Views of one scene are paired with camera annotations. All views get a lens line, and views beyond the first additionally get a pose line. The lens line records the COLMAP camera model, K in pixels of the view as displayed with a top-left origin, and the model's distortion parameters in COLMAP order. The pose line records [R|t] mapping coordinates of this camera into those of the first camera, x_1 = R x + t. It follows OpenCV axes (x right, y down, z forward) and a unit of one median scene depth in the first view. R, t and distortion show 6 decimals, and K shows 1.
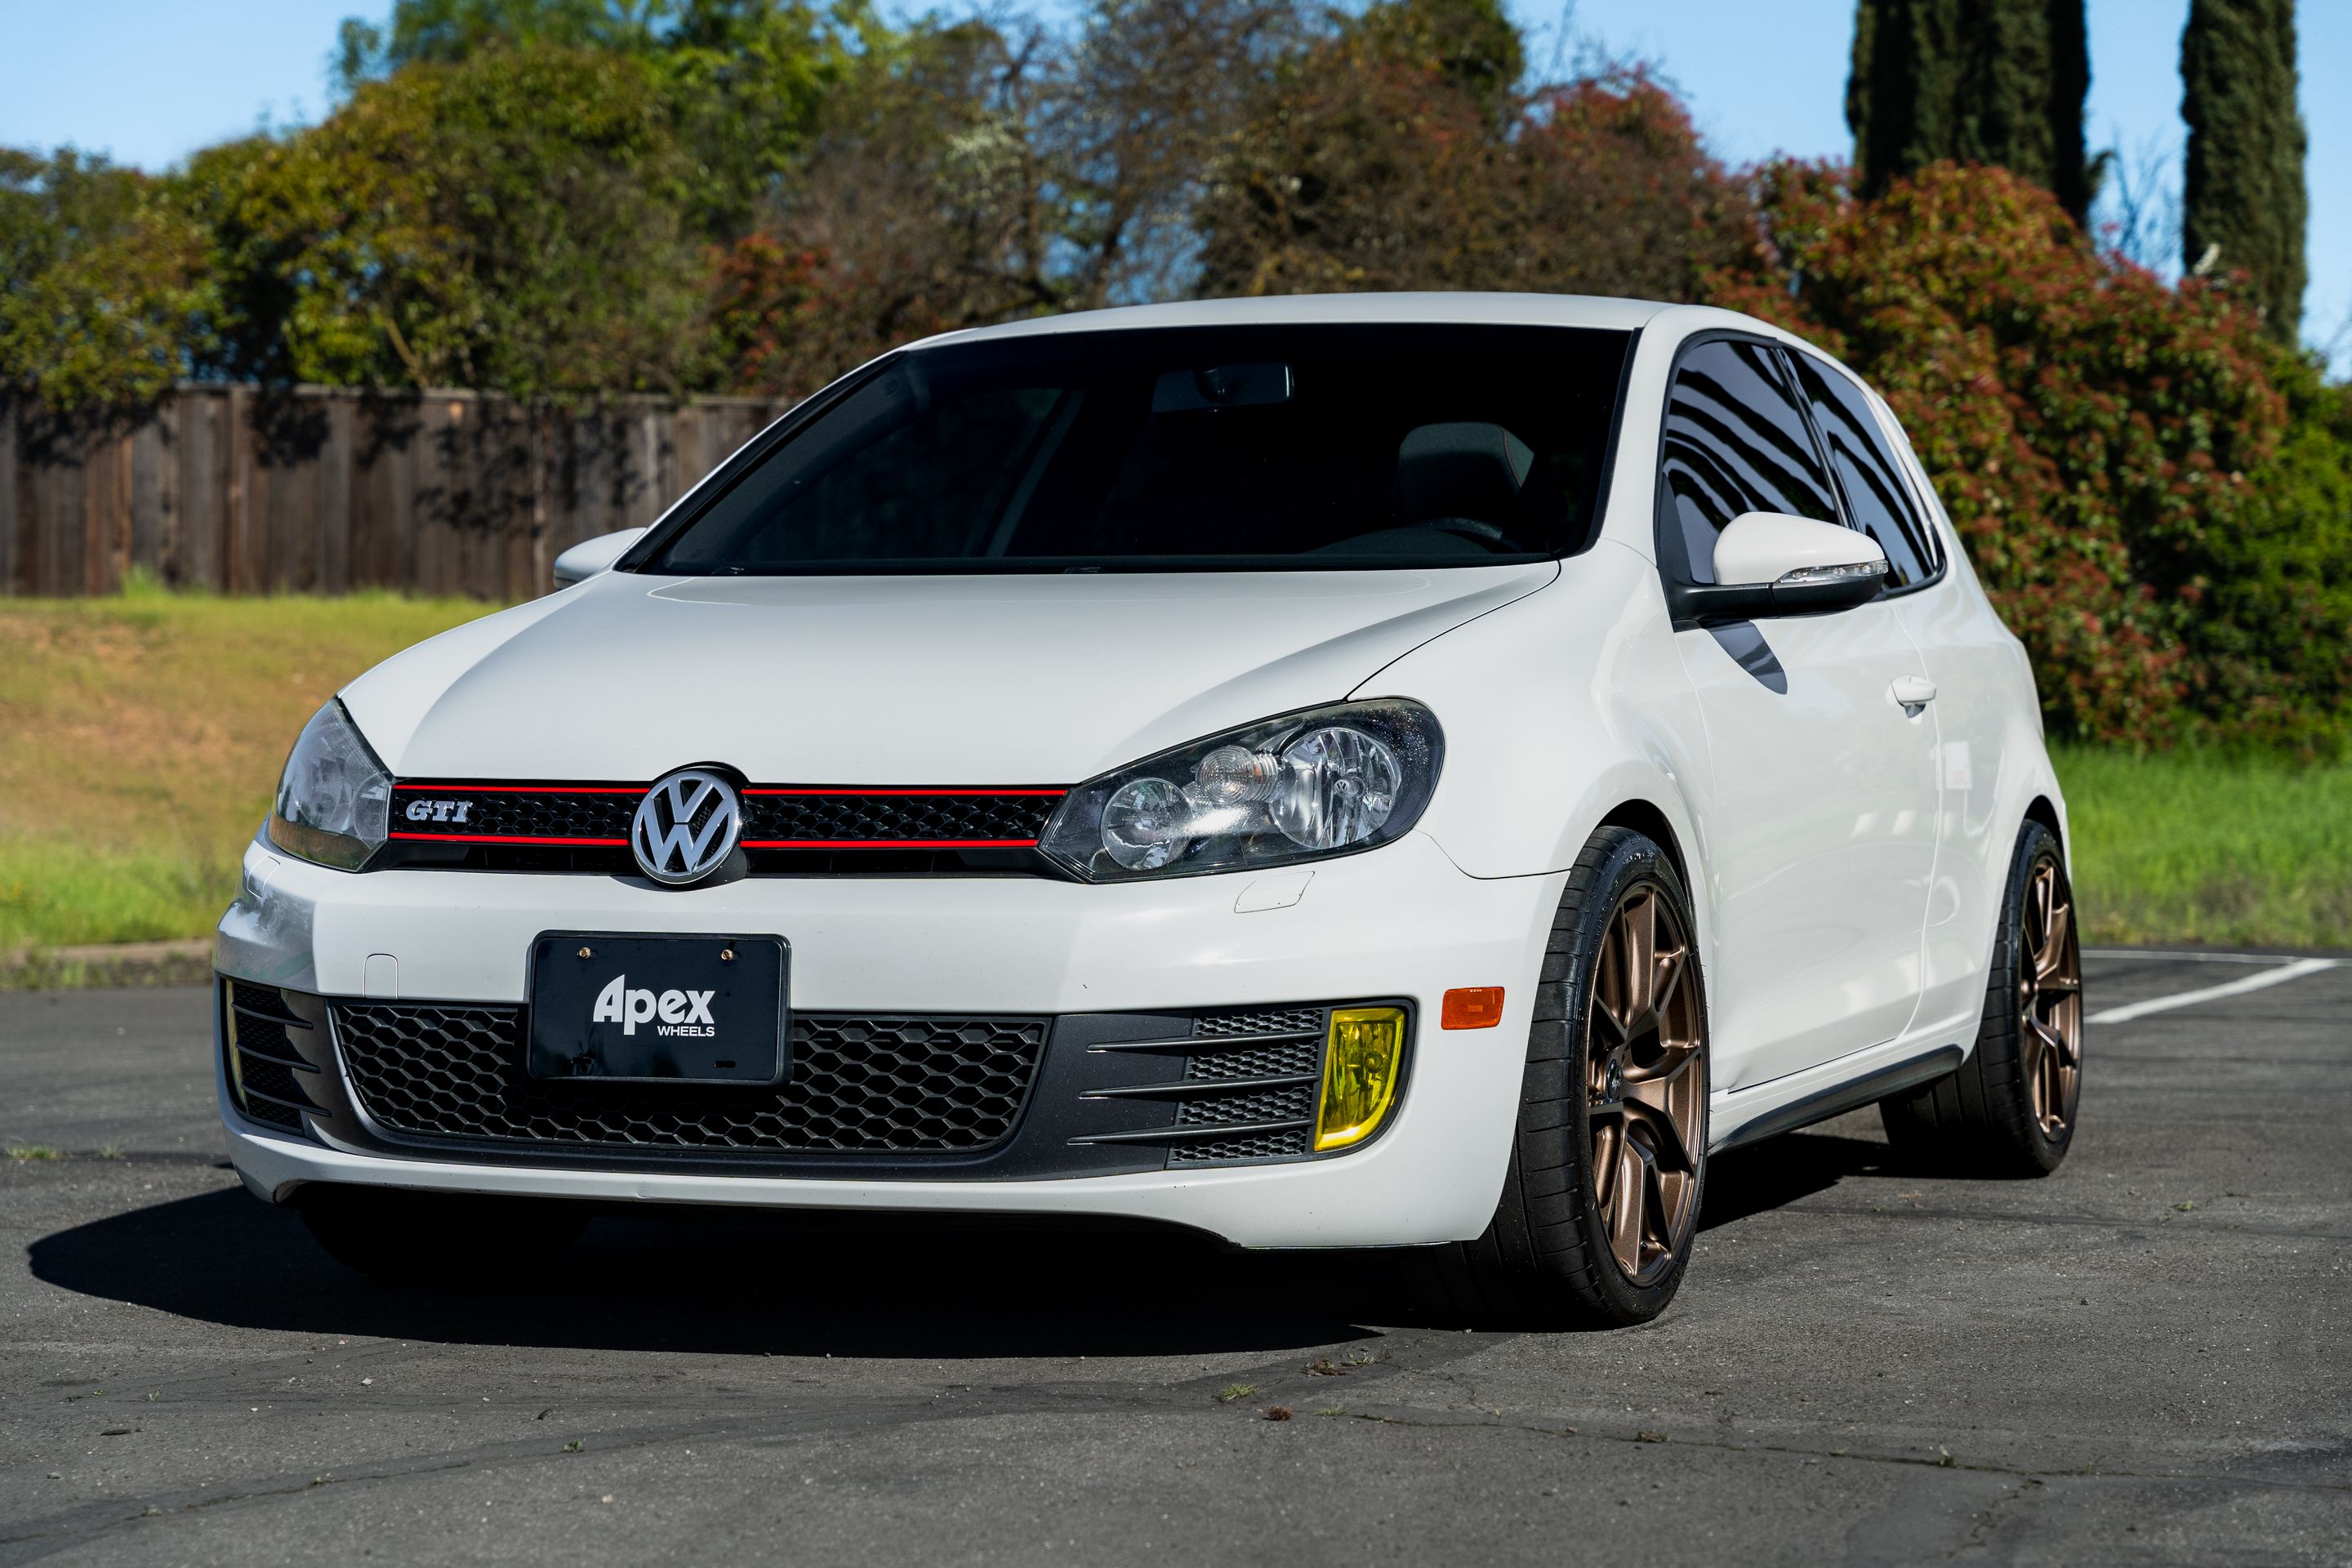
lens RADIAL K [[4661.0, 0, 1162.1], [0, 4661.0, 791.7], [0, 0, 1]] dist [0.050374, 0.136326]
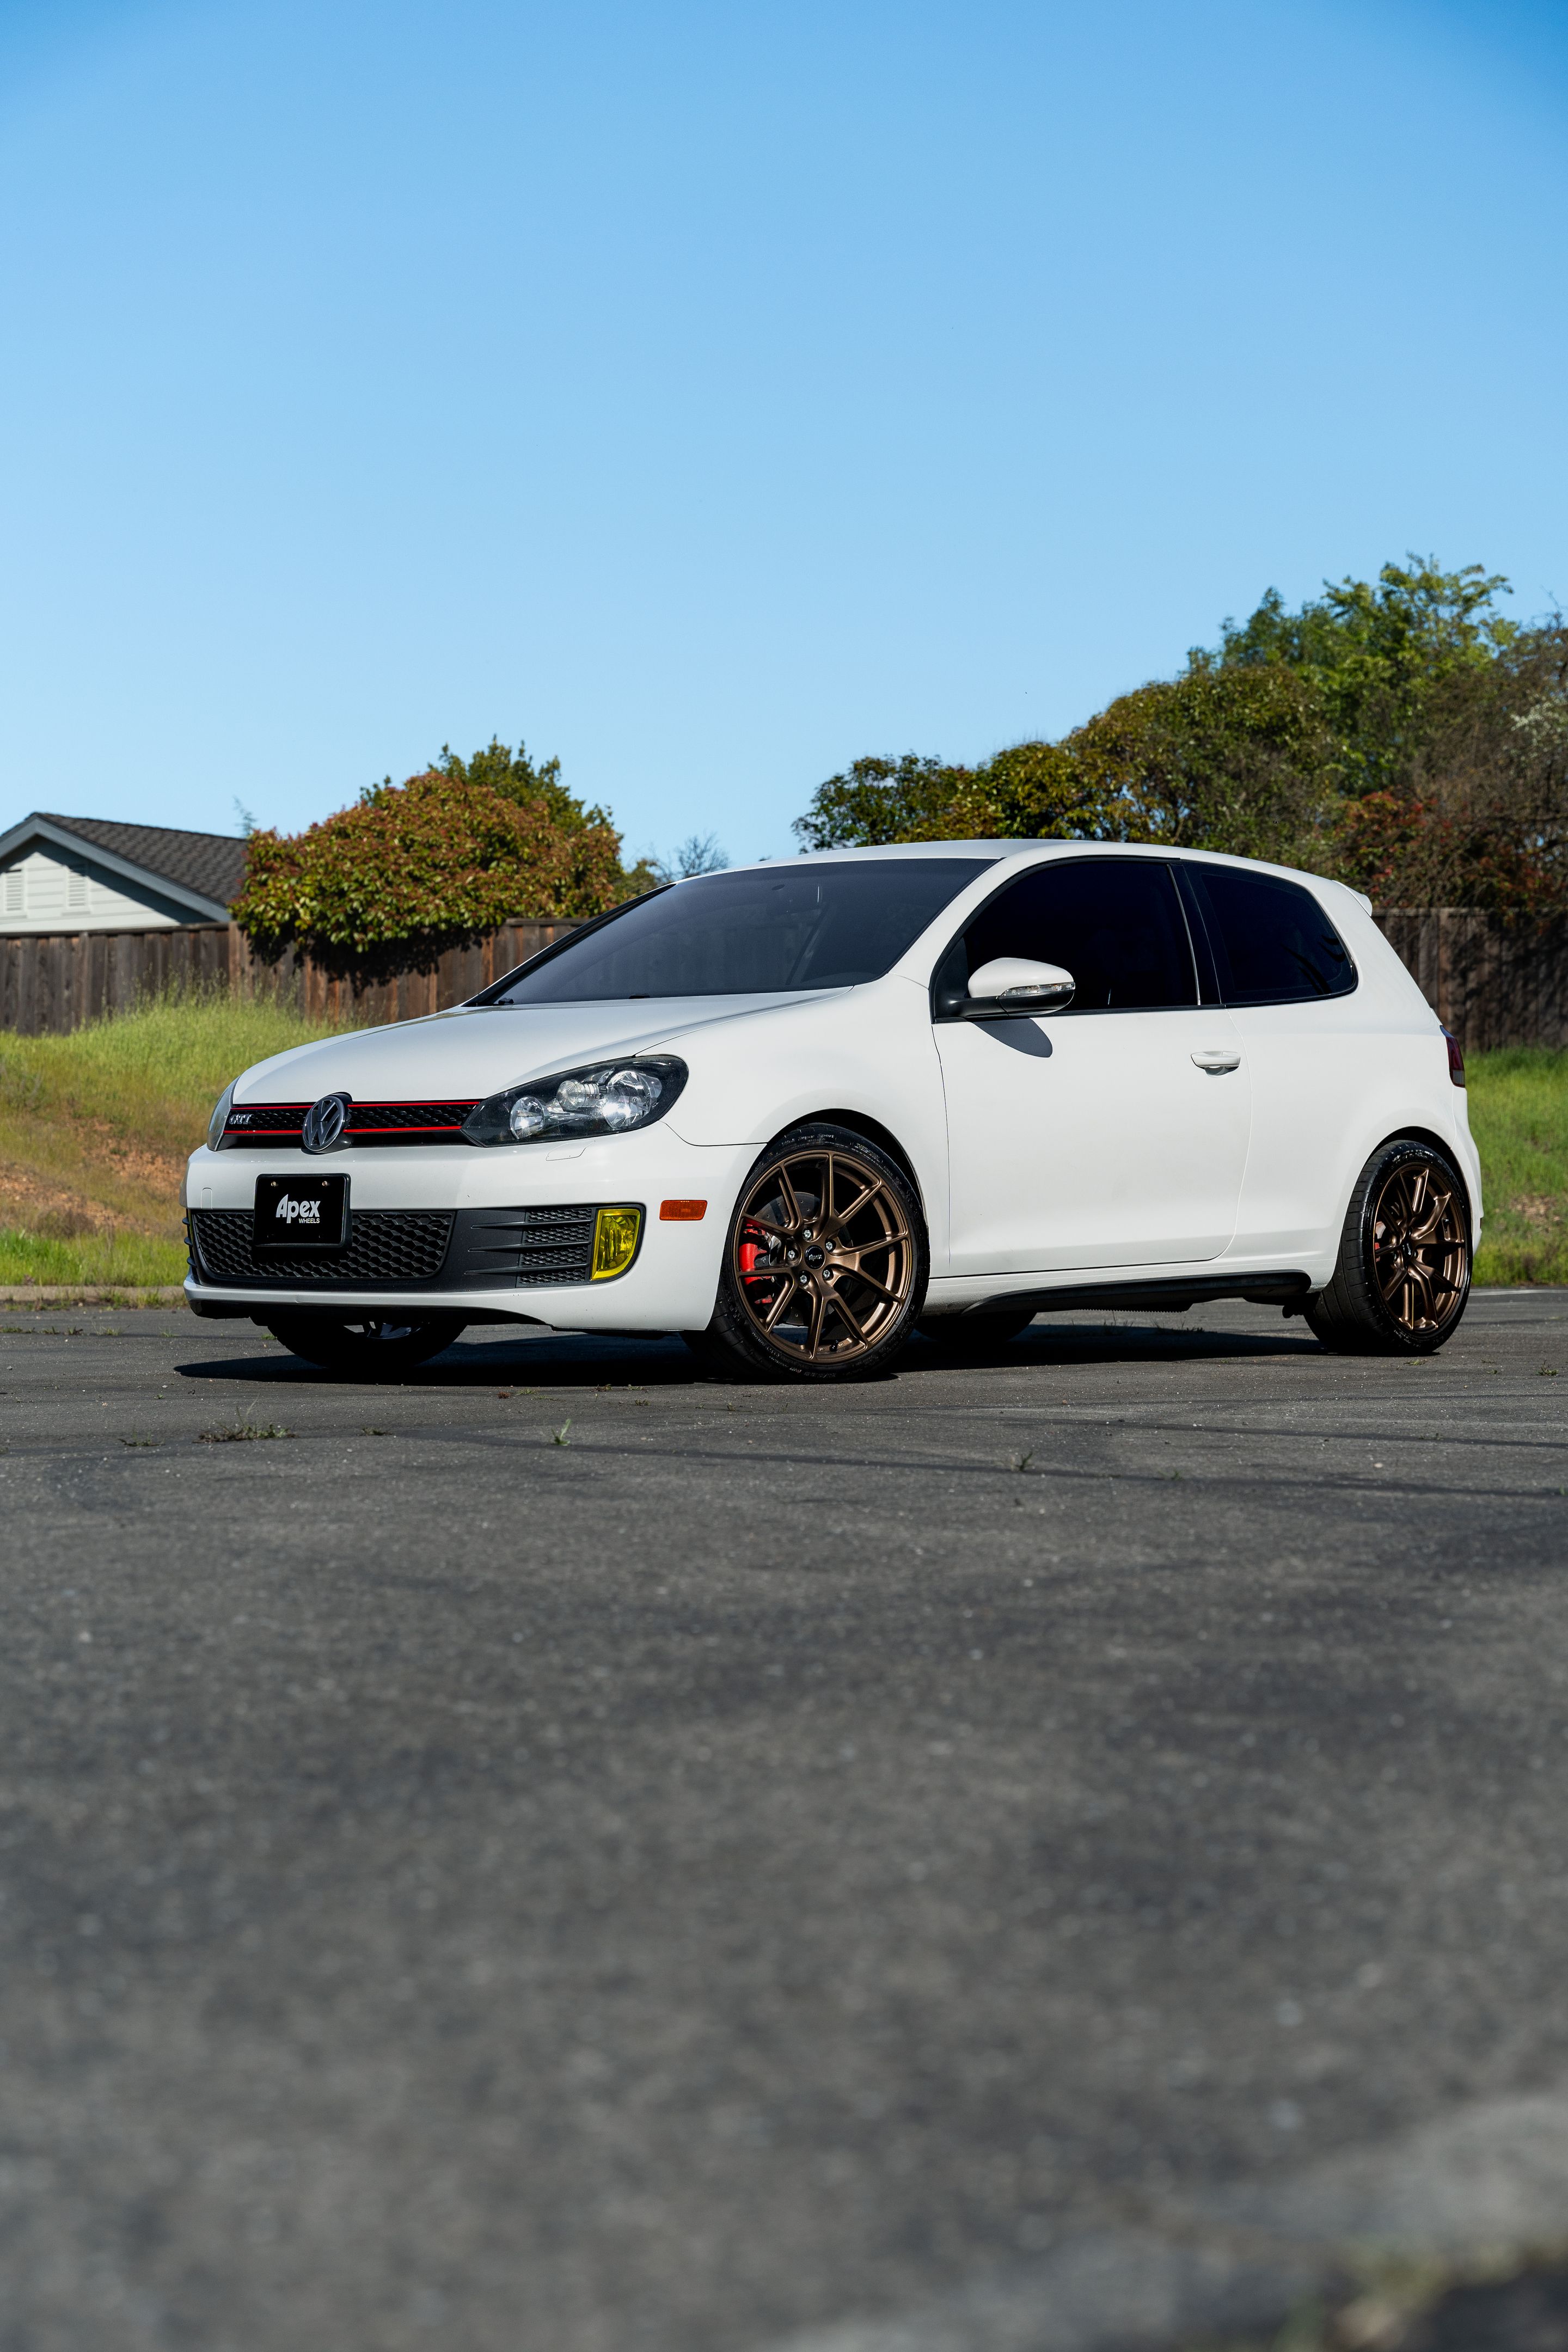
lens RADIAL K [[3569.9, 0, 762.5], [0, 3569.9, 1178.2], [0, 0, 1]] dist [0.037200, 0.024829]
pose [[0.942021, -0.008758, -0.335439, 0.586177], [0.004839, 0.999910, -0.012517, 0.050498], [0.335519, 0.010168, 0.941979, -0.400337]]
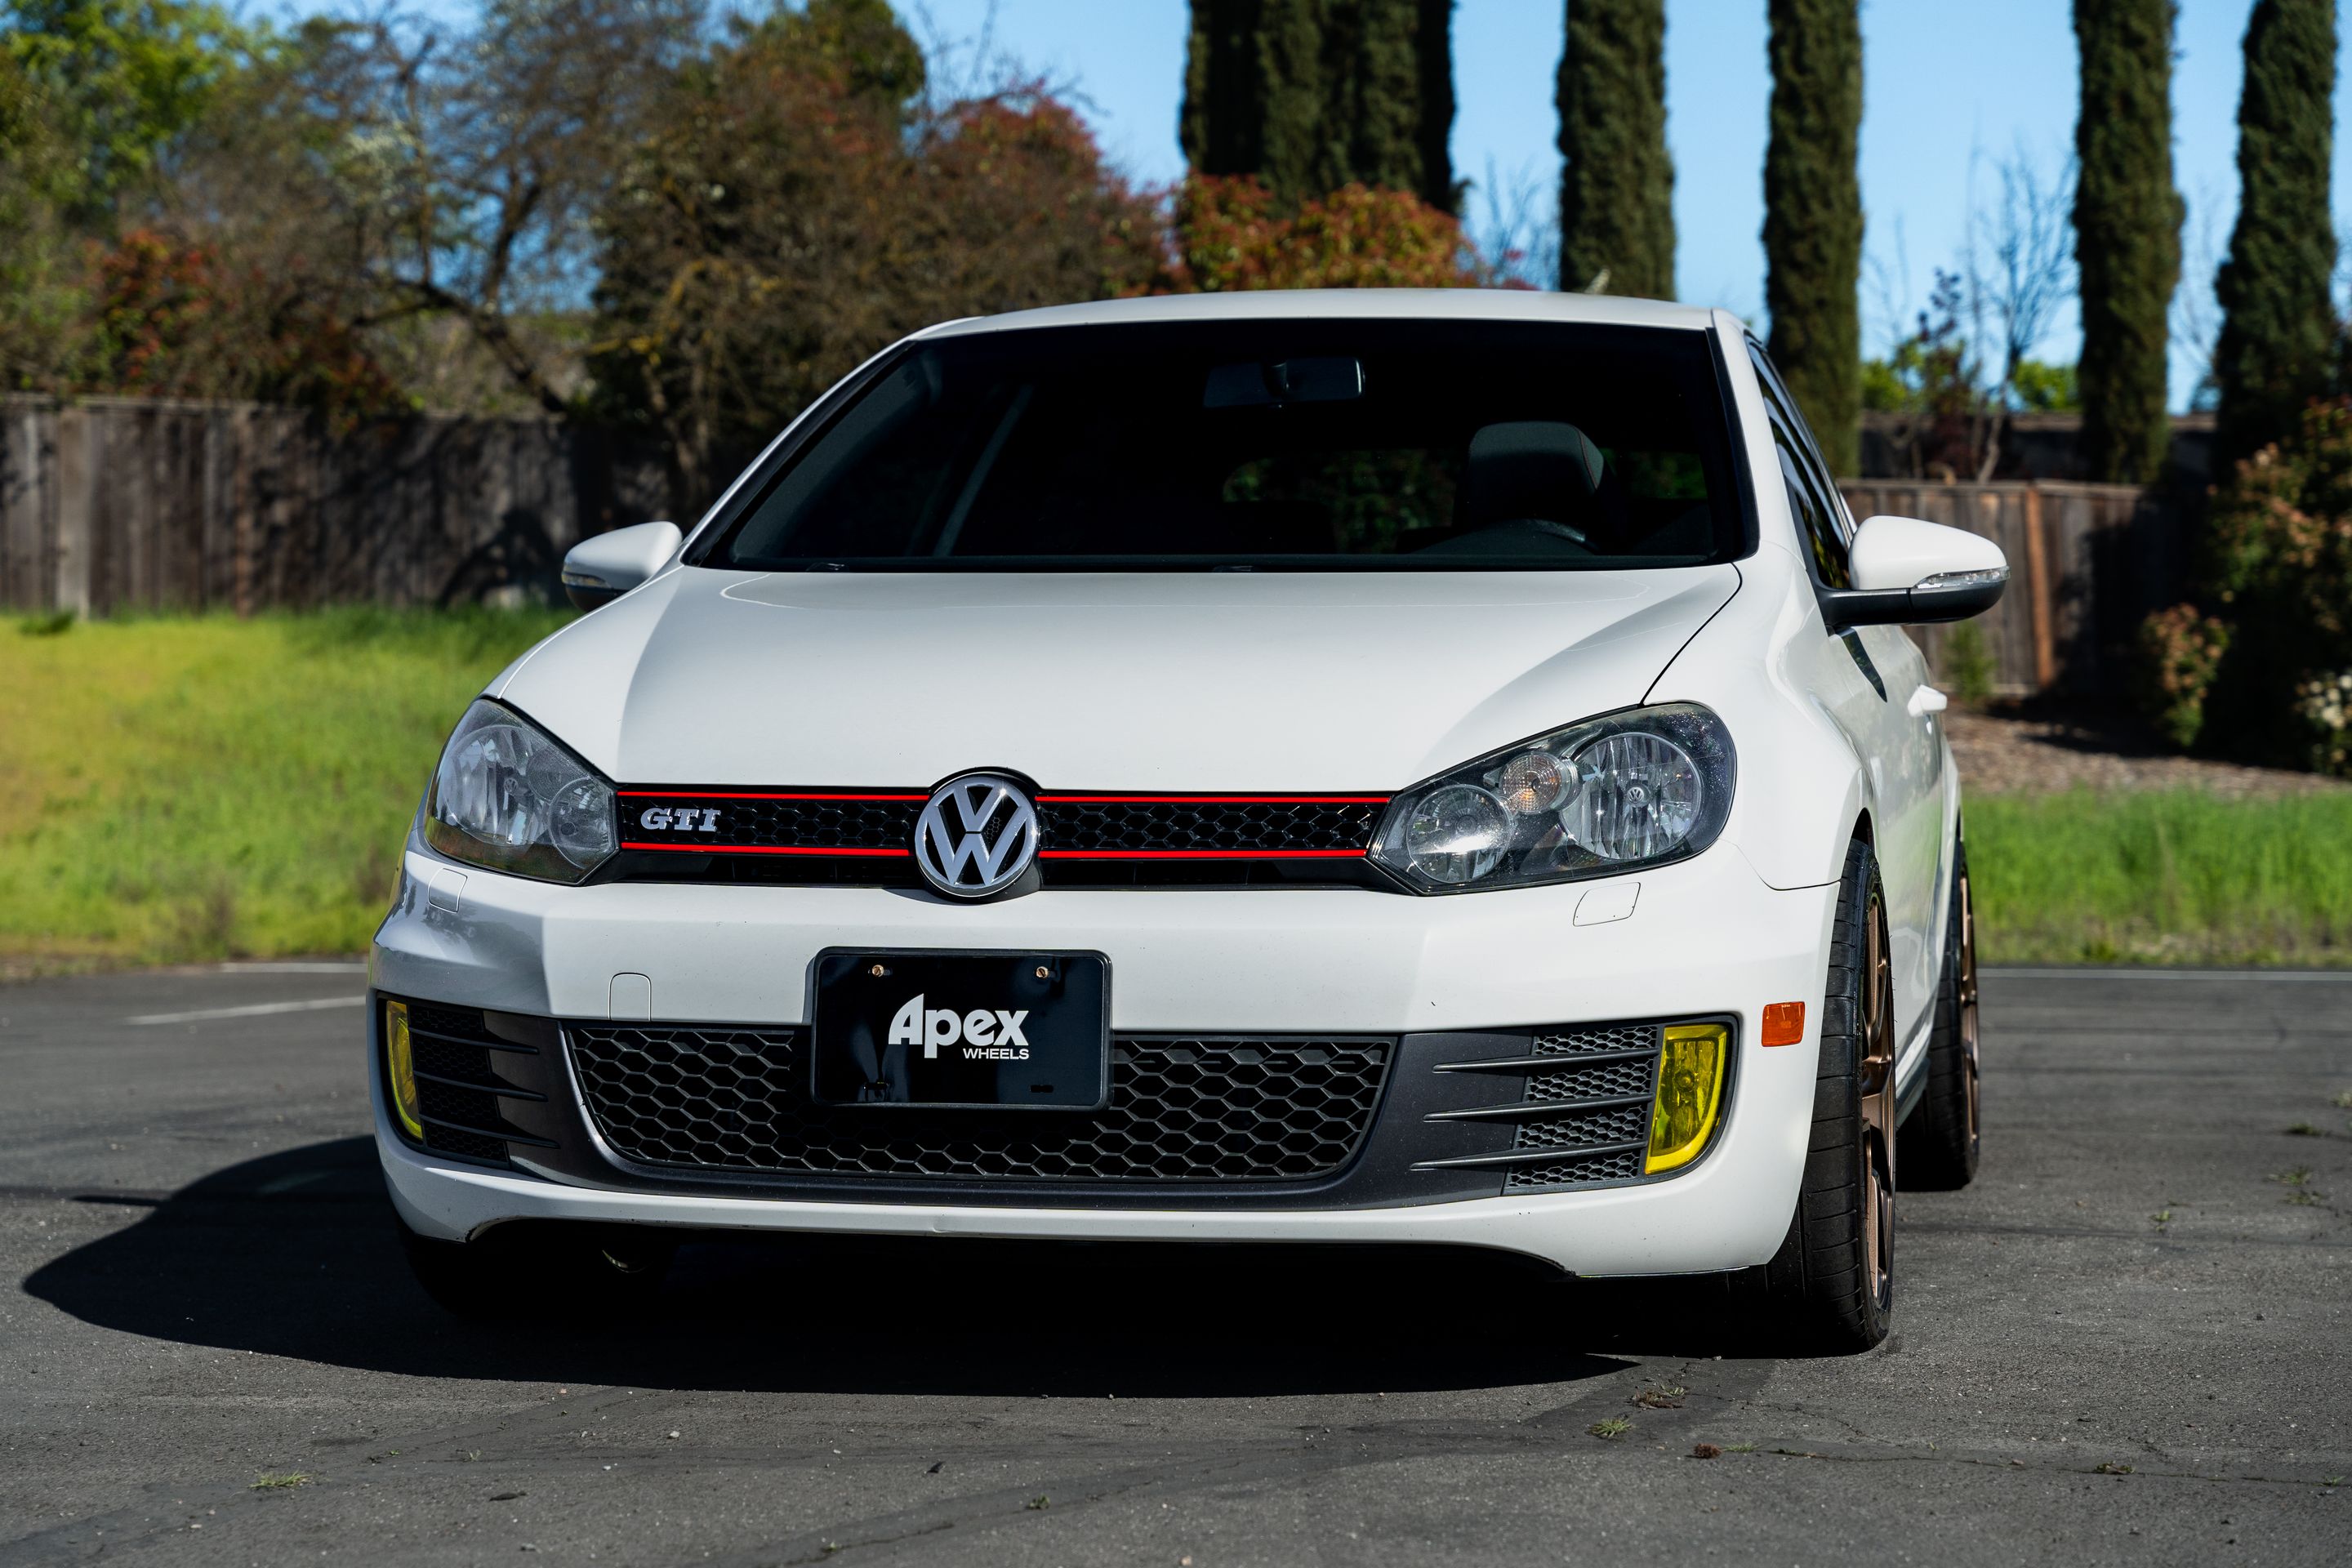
lens RADIAL K [[4623.2, 0, 1133.0], [0, 4623.2, 785.6], [0, 0, 1]] dist [0.056031, 0.092848]
pose [[0.987567, 0.001599, 0.157190, -0.210111], [-0.000944, 0.999991, -0.004246, 0.001202], [-0.157195, 0.004045, 0.987559, 0.072241]]
